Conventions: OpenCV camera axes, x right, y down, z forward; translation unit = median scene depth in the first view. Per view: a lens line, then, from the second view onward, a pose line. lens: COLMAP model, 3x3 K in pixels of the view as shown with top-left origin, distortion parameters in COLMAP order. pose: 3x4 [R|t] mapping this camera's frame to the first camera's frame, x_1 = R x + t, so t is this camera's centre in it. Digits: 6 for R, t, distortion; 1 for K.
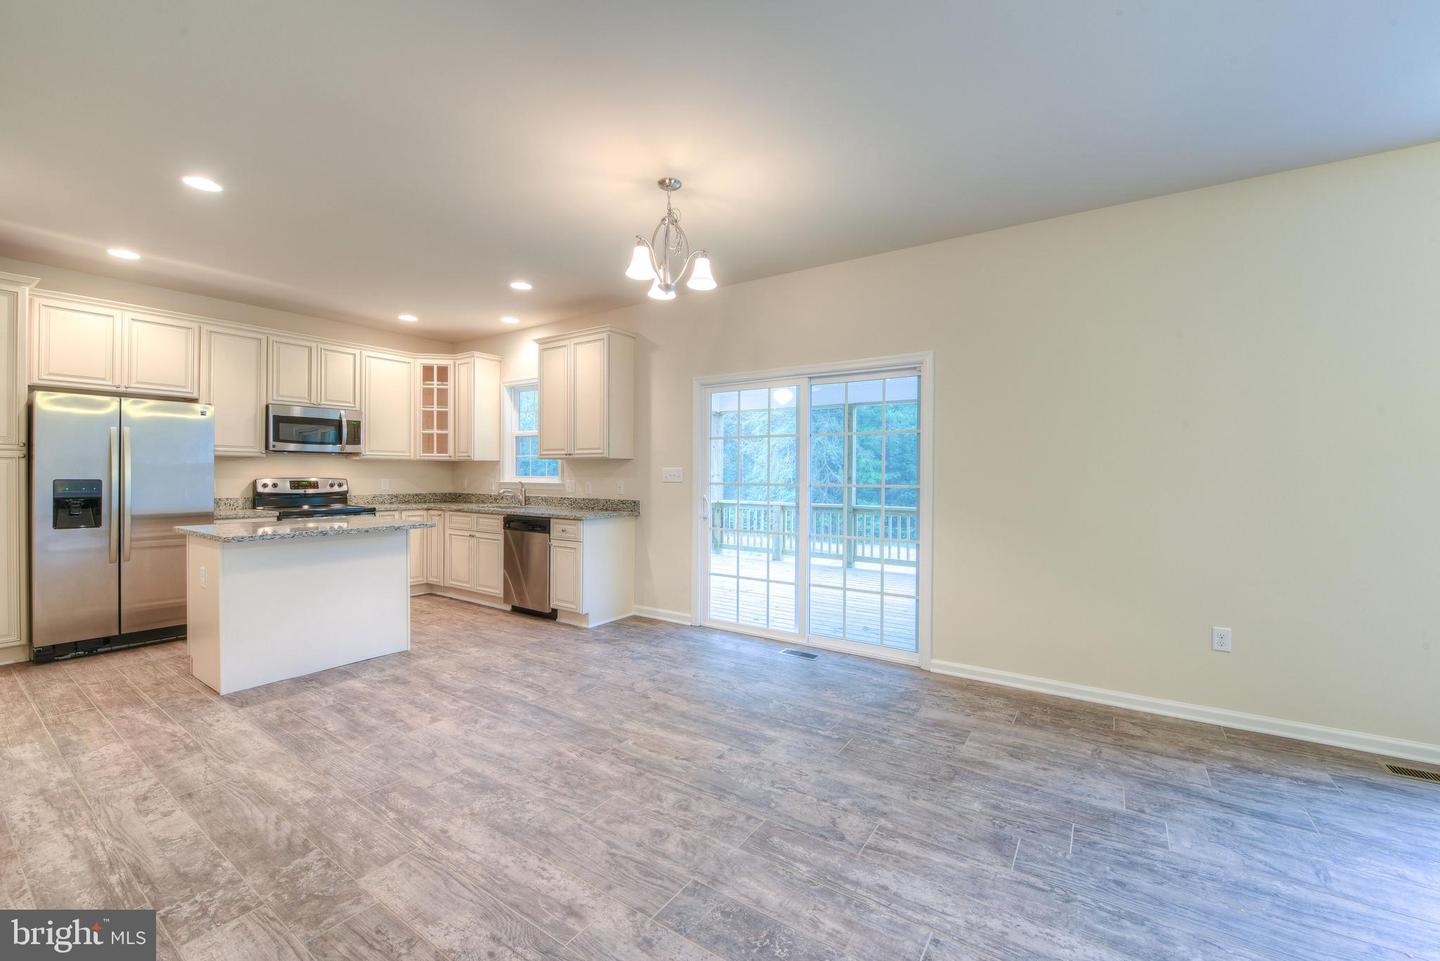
lens RADIAL K [[581.3, 0, 718.7], [0, 581.3, 479.1], [0, 0, 1]] dist [-0.003046, -0.000252]
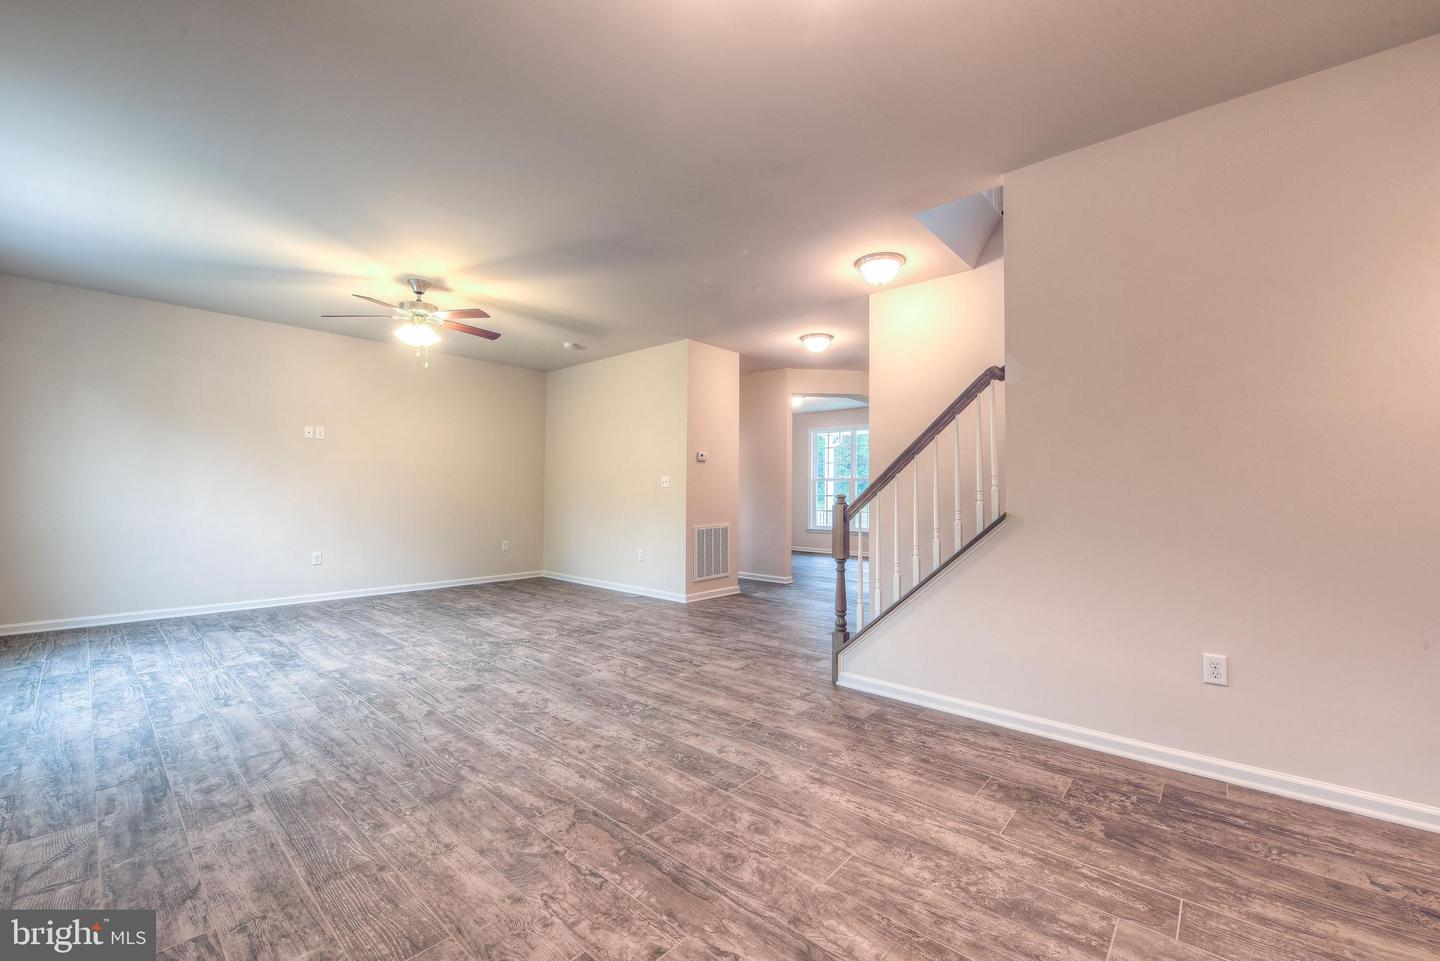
lens RADIAL K [[581.3, 0, 720.7], [0, 581.3, 483.7], [0, 0, 1]] dist [-0.003046, -0.000252]
pose [[-0.991878, -0.012366, 0.126590, -0.155399], [-0.013675, 0.999862, -0.009478, 0.050521], [-0.126455, -0.011132, -0.991910, 1.976467]]
